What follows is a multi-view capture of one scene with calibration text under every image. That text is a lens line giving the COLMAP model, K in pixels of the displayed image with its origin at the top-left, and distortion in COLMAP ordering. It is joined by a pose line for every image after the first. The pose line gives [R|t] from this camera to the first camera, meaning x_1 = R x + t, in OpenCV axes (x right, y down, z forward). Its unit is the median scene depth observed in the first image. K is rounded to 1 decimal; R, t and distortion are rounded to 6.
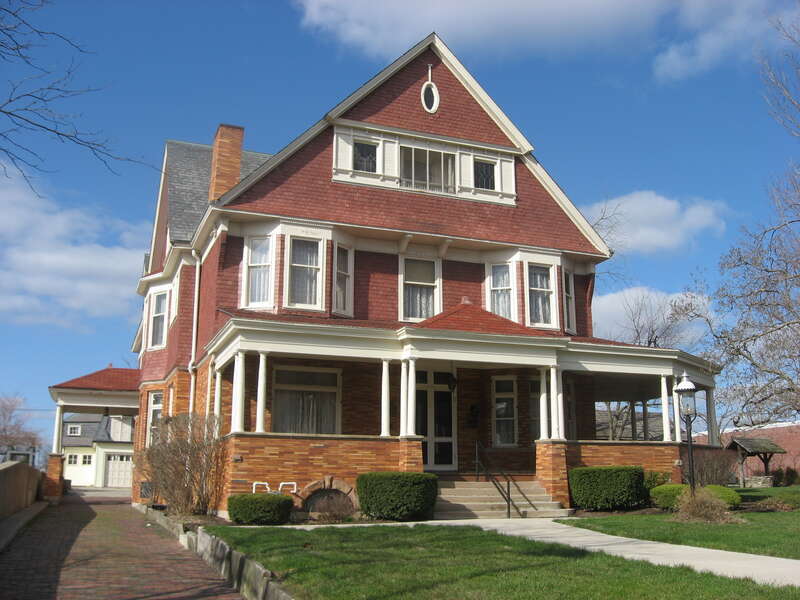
lens RADIAL K [[812.7, 0, 402.7], [0, 812.7, 298.1], [0, 0, 1]] dist [-0.115535, 0.000000]
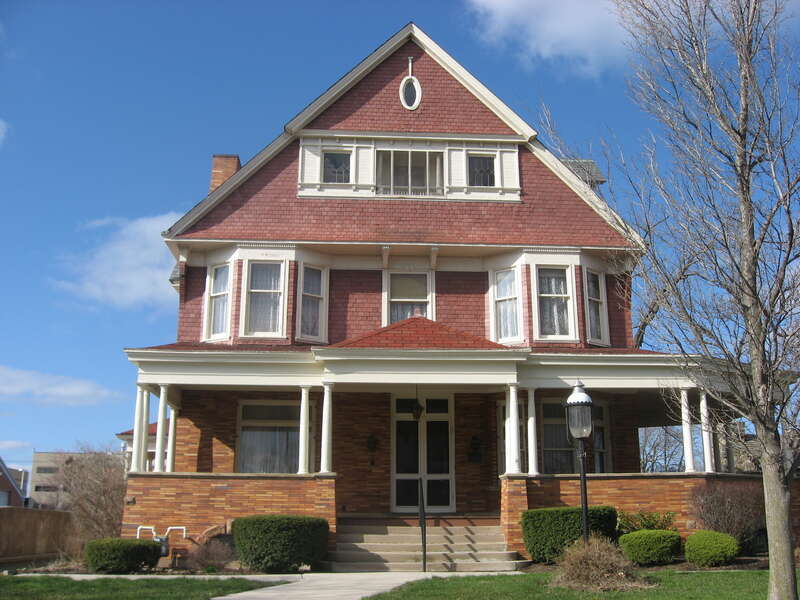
lens RADIAL K [[812.7, 0, 398.7], [0, 812.7, 301.3], [0, 0, 1]] dist [-0.115535, 0.000000]
pose [[0.952364, -0.085546, -0.292720, 0.290891], [0.072321, 0.995823, -0.055727, 0.034128], [0.296264, 0.031902, 0.954573, 0.161861]]
